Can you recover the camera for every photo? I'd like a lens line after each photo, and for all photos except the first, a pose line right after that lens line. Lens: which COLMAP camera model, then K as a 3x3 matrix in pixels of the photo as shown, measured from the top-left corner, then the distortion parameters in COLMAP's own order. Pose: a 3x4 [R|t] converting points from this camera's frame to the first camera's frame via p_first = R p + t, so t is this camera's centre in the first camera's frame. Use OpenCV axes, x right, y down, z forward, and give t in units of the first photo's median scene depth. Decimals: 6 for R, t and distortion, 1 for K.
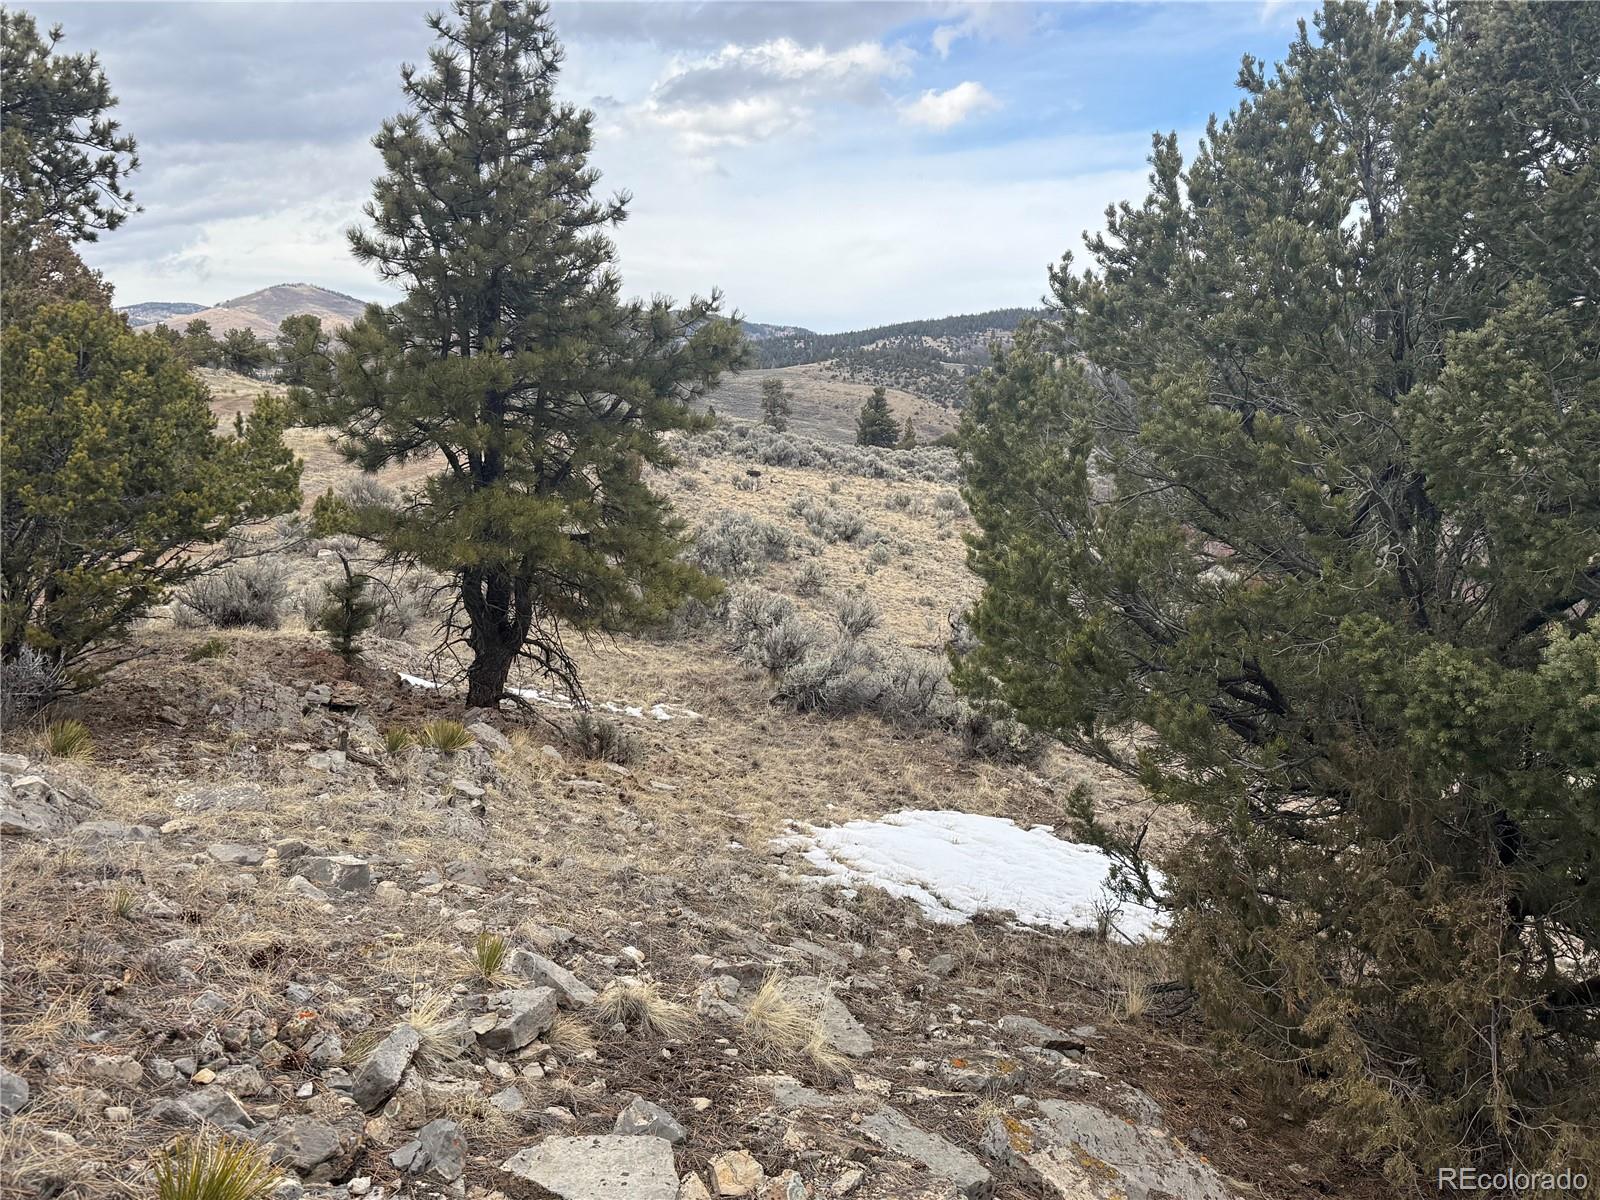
lens RADIAL K [[1569.5, 0, 800.0], [0, 1569.5, 600.0], [0, 0, 1]] dist [0.140859, -0.239785]
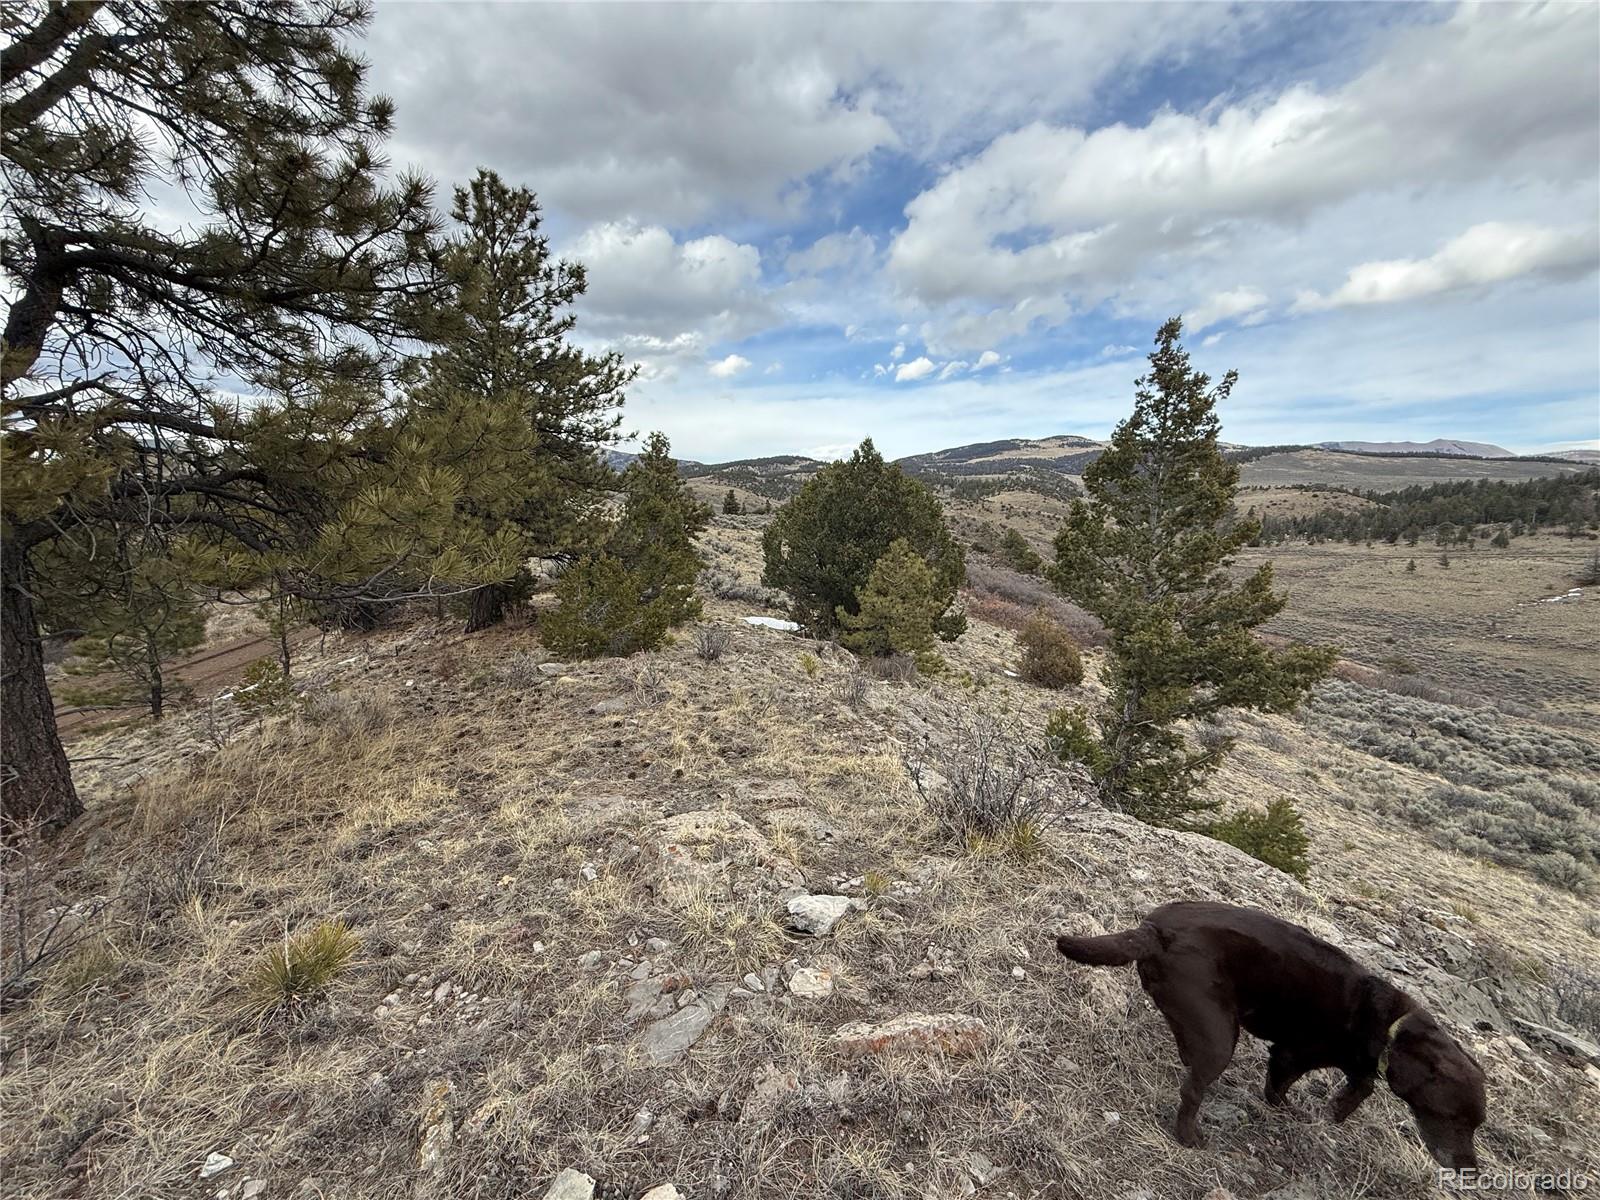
lens RADIAL K [[653.1, 0, 800.0], [0, 653.1, 600.0], [0, 0, 1]] dist [0.002620, 0.000306]
pose [[0.988029, -0.020960, 0.152837, -0.019205], [0.015167, 0.999125, 0.038970, 0.004763], [-0.153521, -0.036185, 0.987483, -0.206714]]
